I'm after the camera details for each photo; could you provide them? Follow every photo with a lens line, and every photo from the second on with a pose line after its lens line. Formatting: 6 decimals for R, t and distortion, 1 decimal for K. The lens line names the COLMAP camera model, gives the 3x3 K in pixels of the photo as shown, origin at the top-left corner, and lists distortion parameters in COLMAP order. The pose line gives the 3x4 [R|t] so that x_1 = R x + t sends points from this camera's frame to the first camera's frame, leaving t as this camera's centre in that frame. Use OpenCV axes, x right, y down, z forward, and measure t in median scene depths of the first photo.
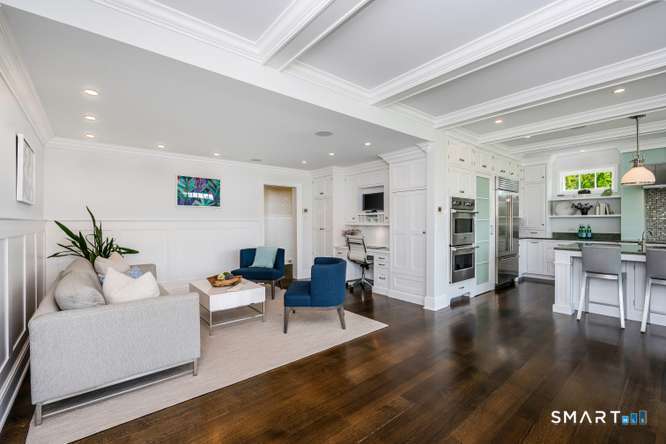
lens RADIAL K [[293.7, 0, 332.7], [0, 293.7, 219.9], [0, 0, 1]] dist [0.000503, 0.000052]
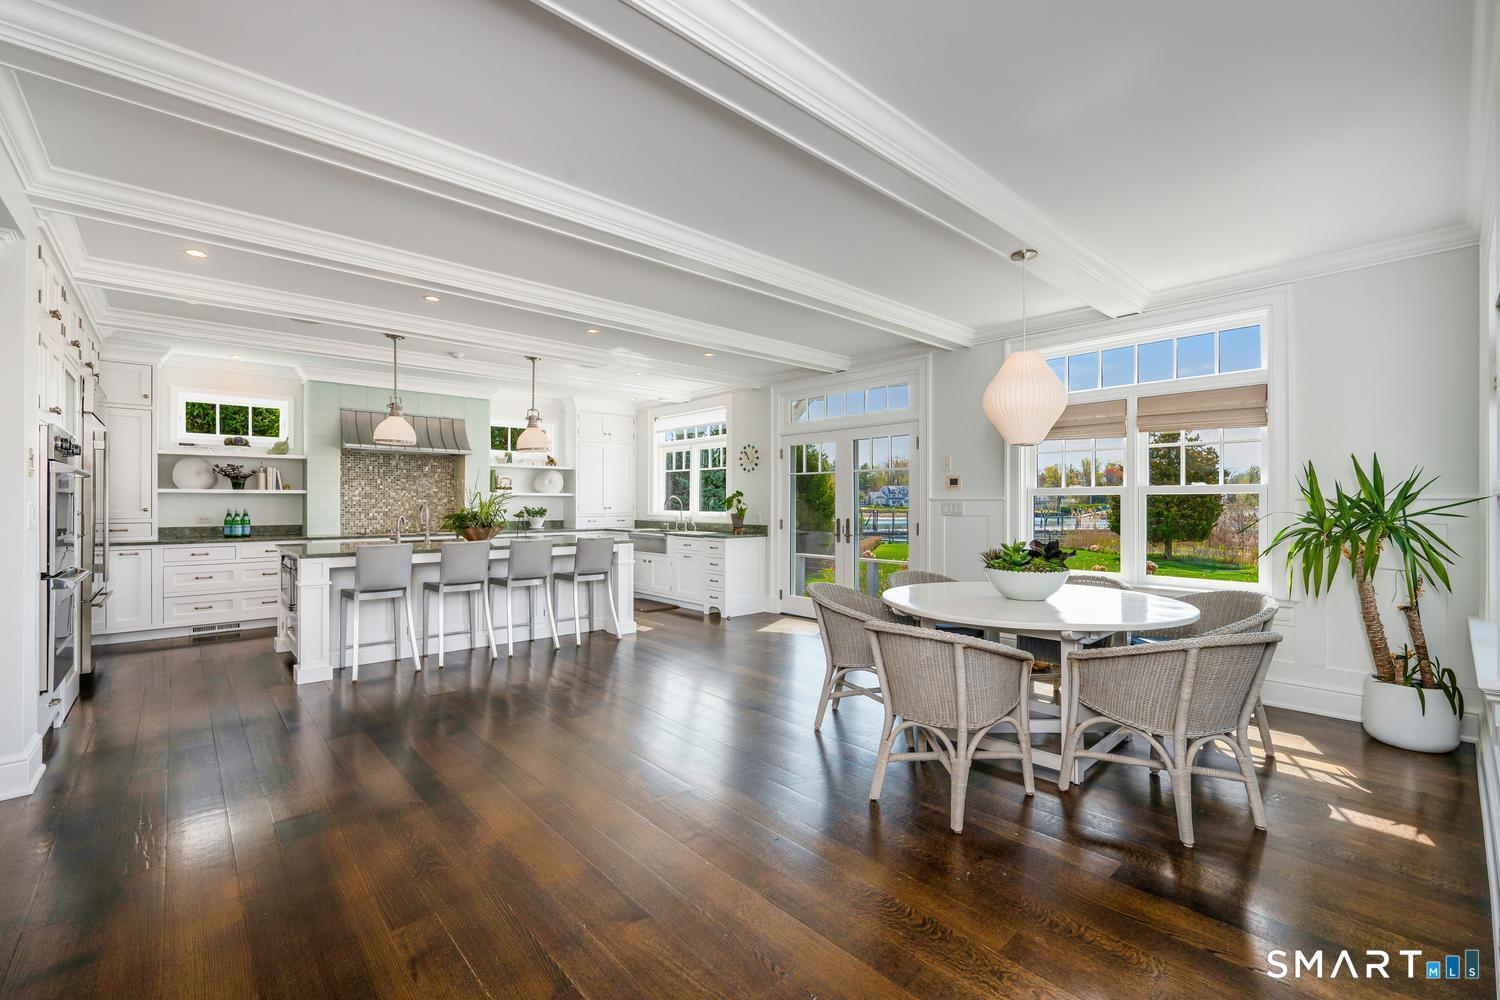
lens RADIAL K [[637.7, 0, 748.9], [0, 637.7, 504.8], [0, 0, 1]] dist [0.000264, 0.000034]
pose [[-0.035311, -0.001136, 0.999376, -0.240554], [-0.005843, 0.999982, 0.000930, 0.003091], [-0.999359, -0.005806, -0.035317, 0.196078]]
